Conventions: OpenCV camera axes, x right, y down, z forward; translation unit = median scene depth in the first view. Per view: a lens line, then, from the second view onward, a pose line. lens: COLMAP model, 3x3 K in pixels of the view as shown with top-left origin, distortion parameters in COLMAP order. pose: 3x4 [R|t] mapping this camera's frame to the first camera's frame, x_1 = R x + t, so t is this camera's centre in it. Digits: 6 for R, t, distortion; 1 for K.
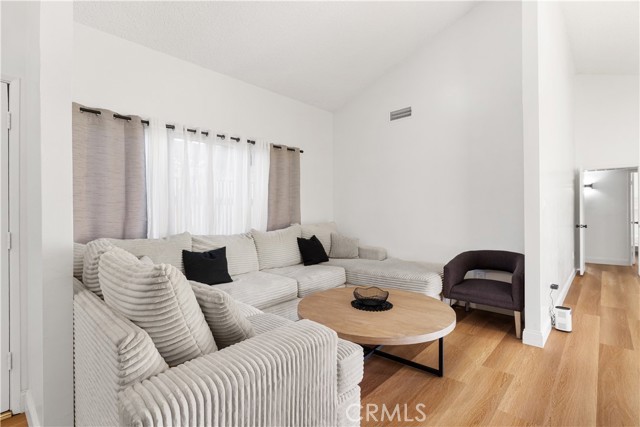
lens RADIAL K [[309.4, 0, 321.4], [0, 309.4, 212.2], [0, 0, 1]] dist [-0.000406, -0.000624]
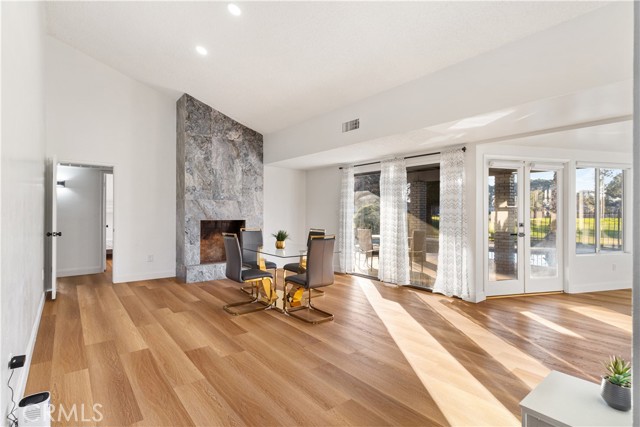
lens RADIAL K [[331.8, 0, 320.4], [0, 331.8, 209.3], [0, 0, 1]] dist [0.000747, 0.000764]
pose [[0.178209, 0.014649, 0.983884, 0.147487], [-0.001139, 0.999892, -0.014681, -0.005223], [-0.983992, 0.001495, 0.178207, 0.203356]]
